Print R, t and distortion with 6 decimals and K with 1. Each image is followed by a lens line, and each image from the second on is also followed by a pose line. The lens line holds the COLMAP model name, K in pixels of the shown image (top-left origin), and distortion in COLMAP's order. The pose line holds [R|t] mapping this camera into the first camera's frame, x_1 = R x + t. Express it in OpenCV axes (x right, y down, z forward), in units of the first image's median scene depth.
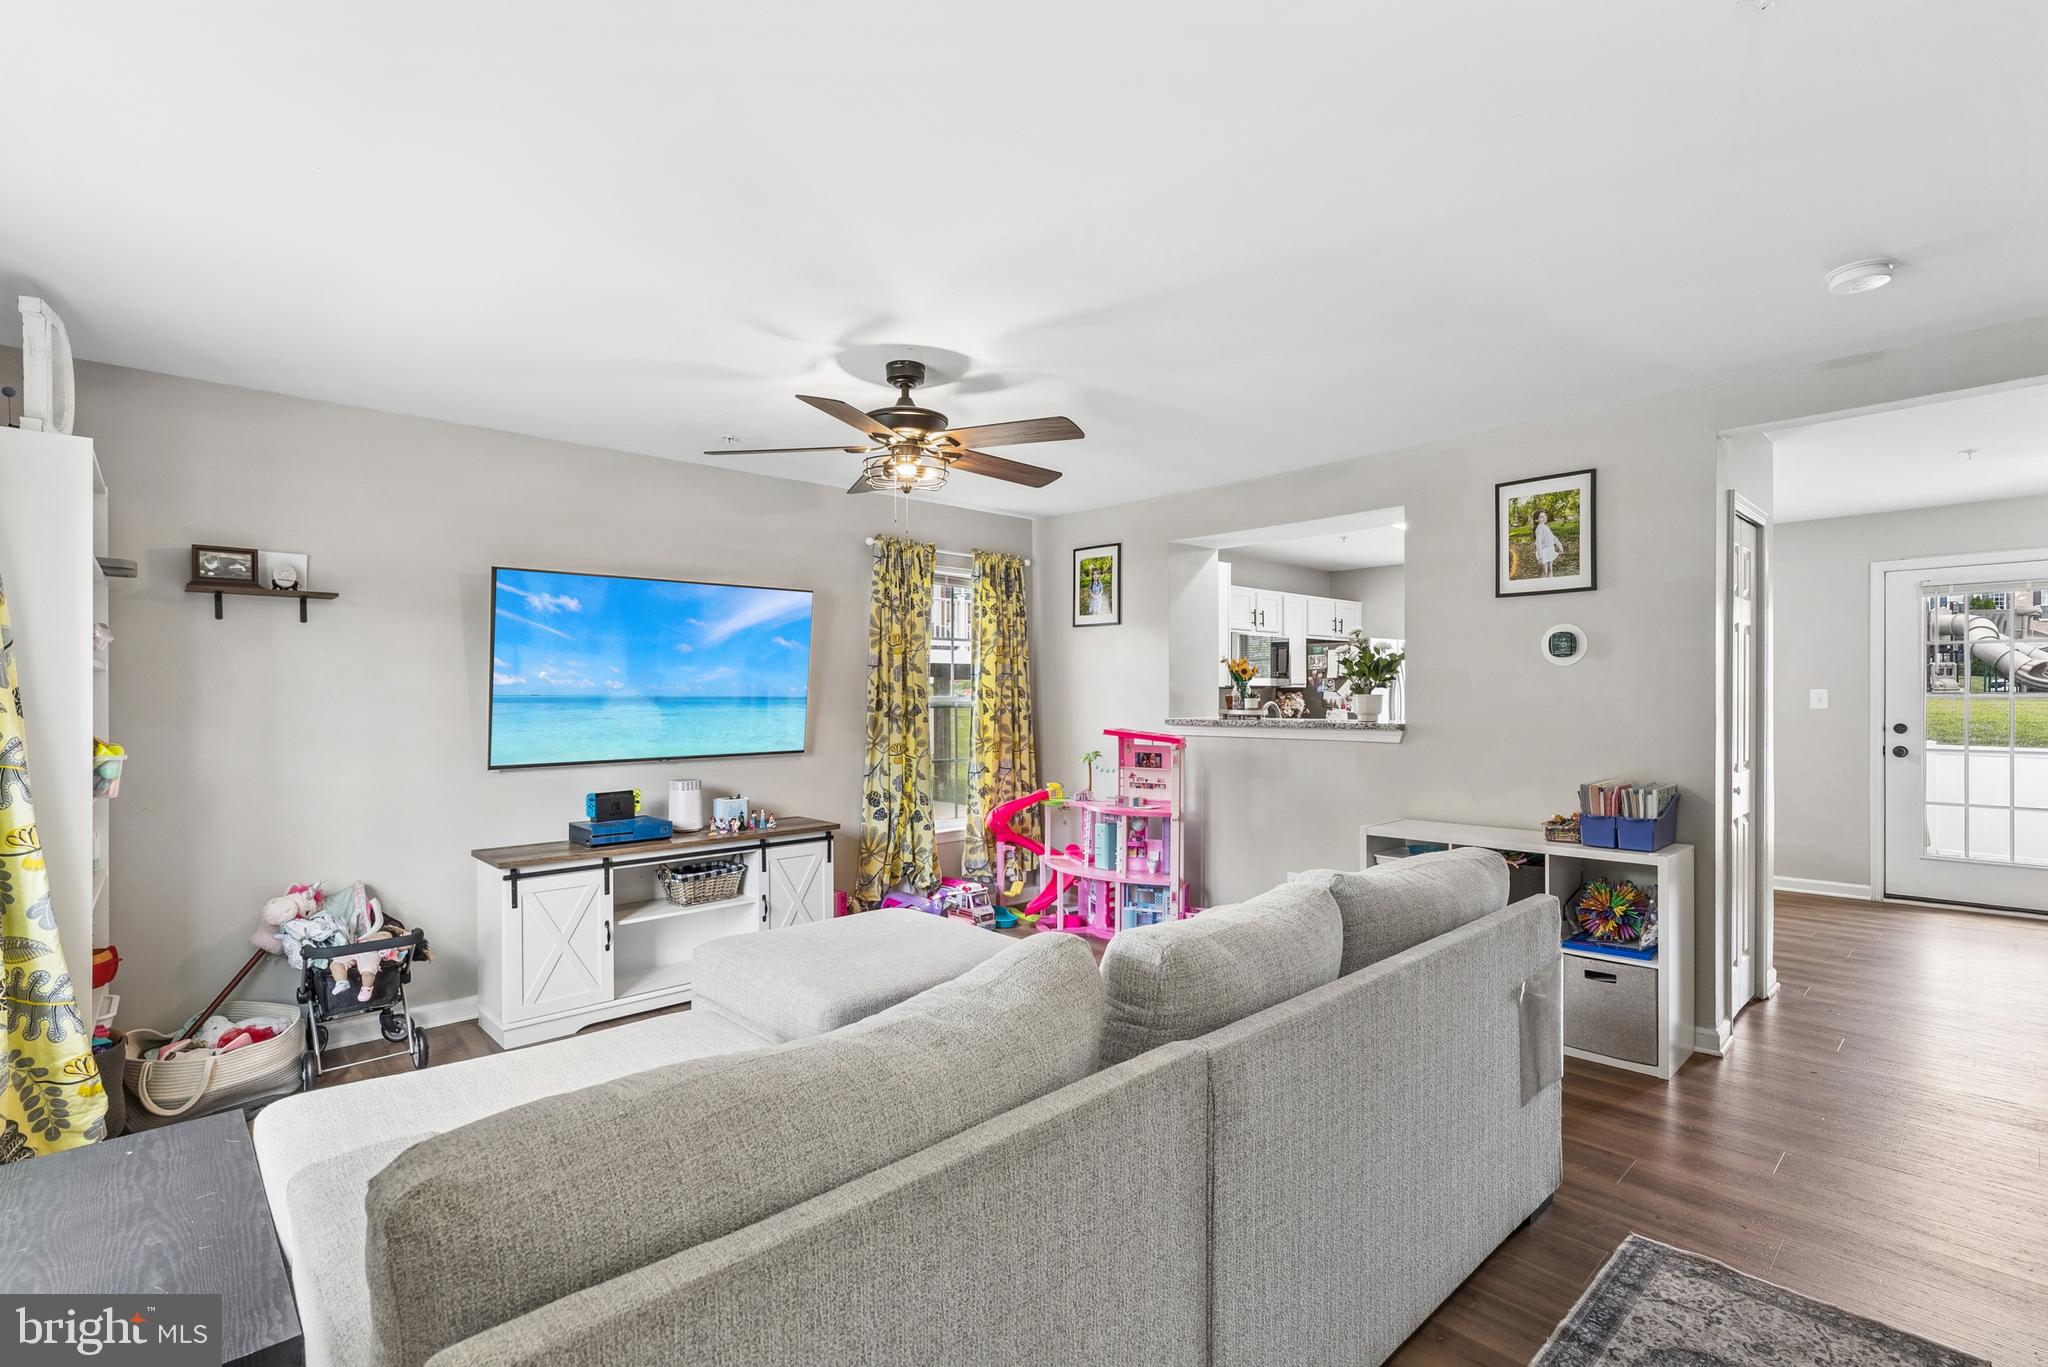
lens RADIAL K [[935.4, 0, 1021.2], [0, 935.4, 699.3], [0, 0, 1]] dist [-0.011865, 0.003828]
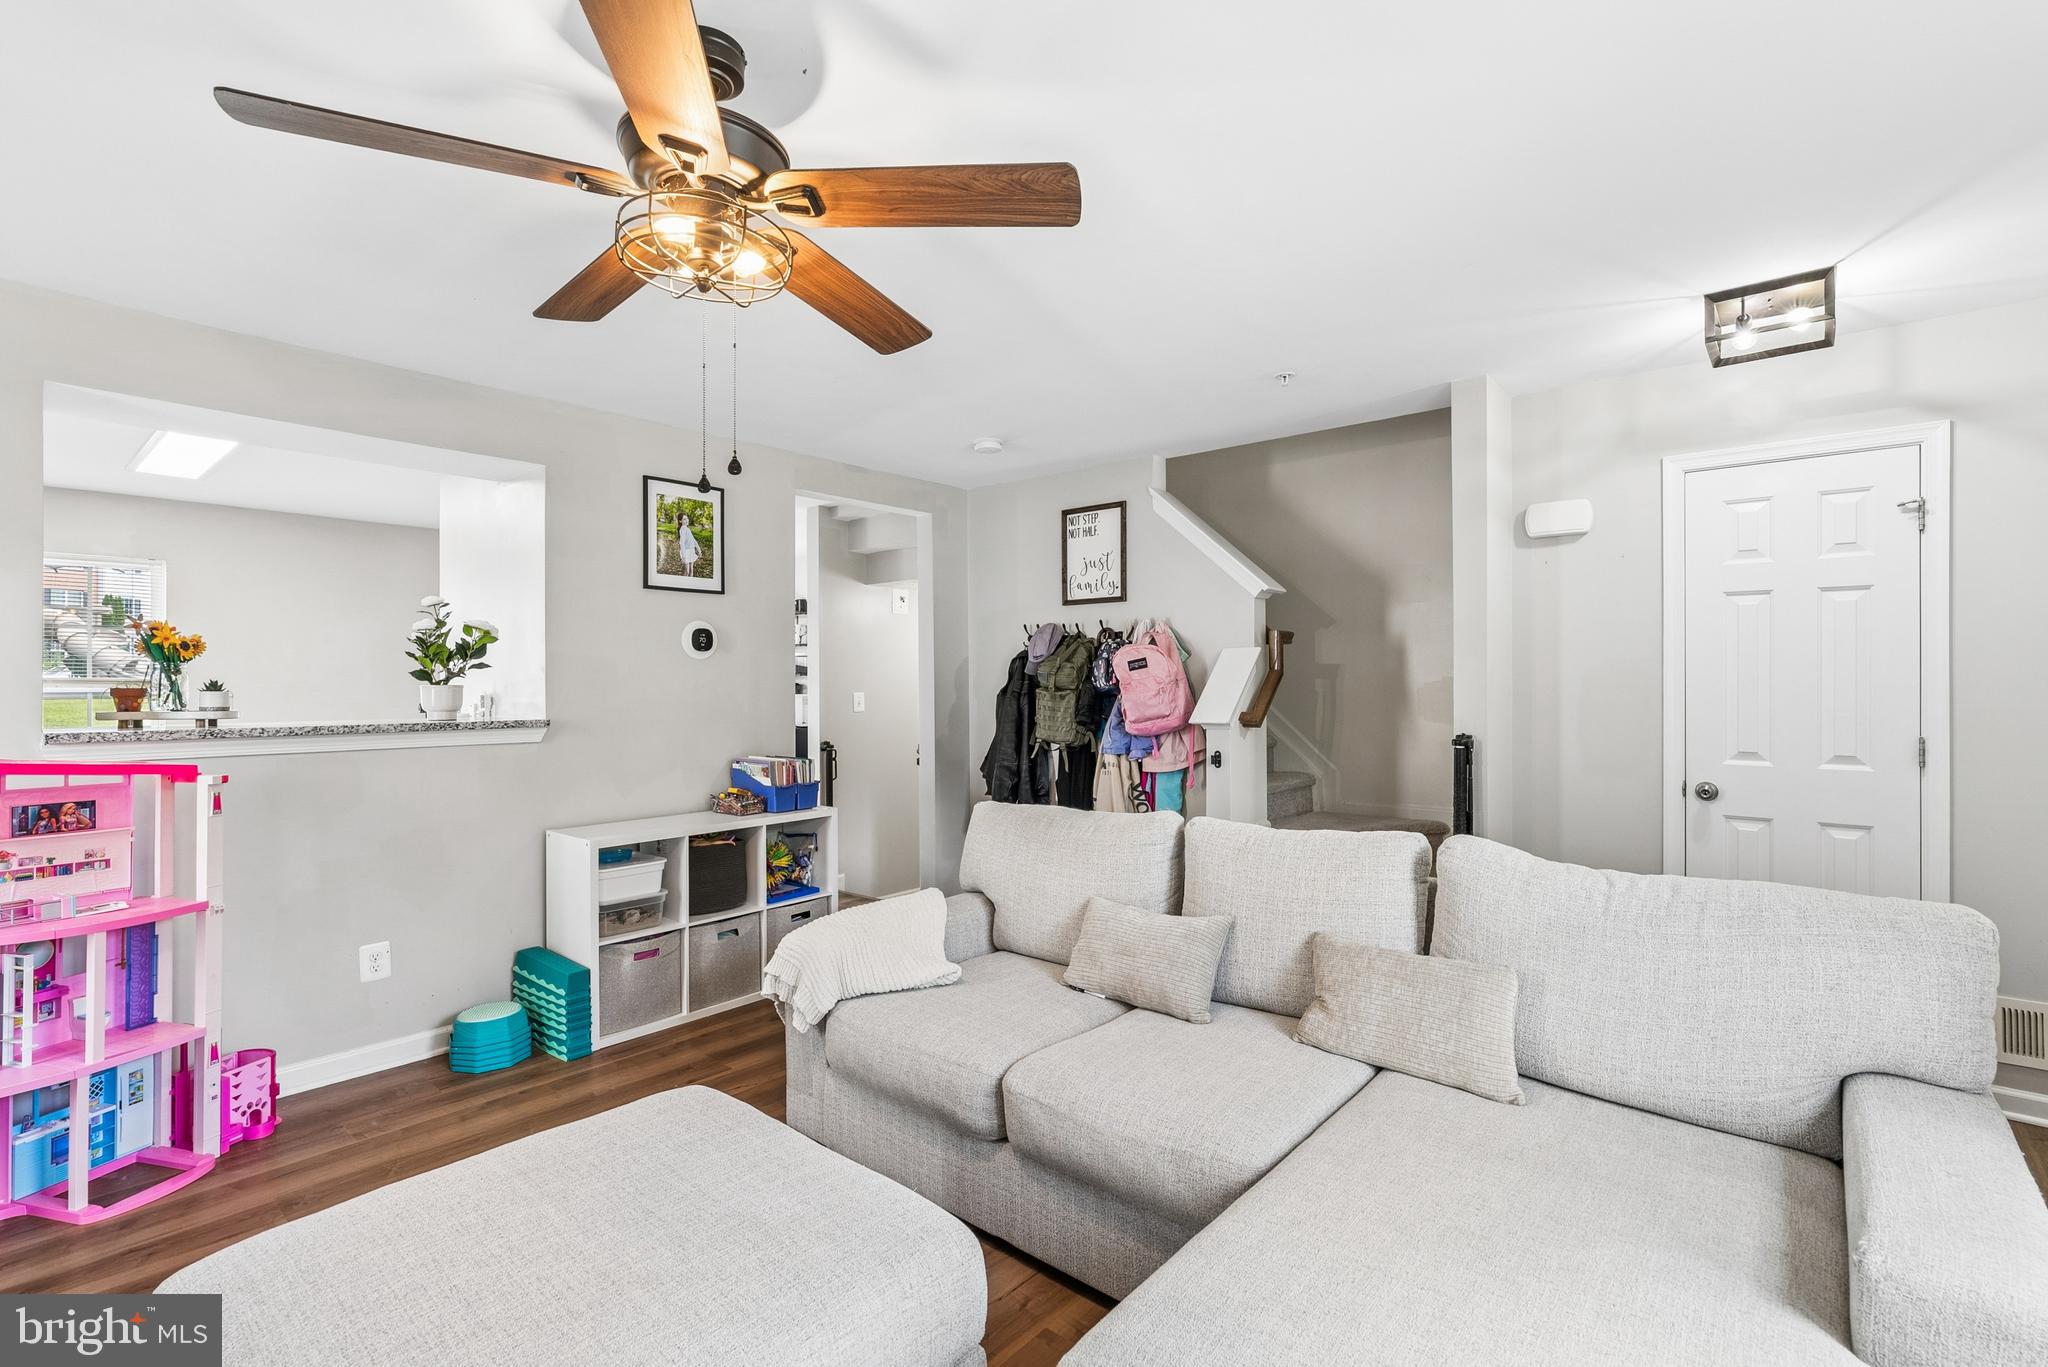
lens RADIAL K [[935.4, 0, 1033.3], [0, 935.4, 688.2], [0, 0, 1]] dist [-0.011865, 0.003828]
pose [[-0.130904, 0.002042, 0.991393, -0.437877], [0.009088, 0.999958, -0.000860, 0.002200], [-0.991353, 0.008898, -0.130917, 0.585899]]
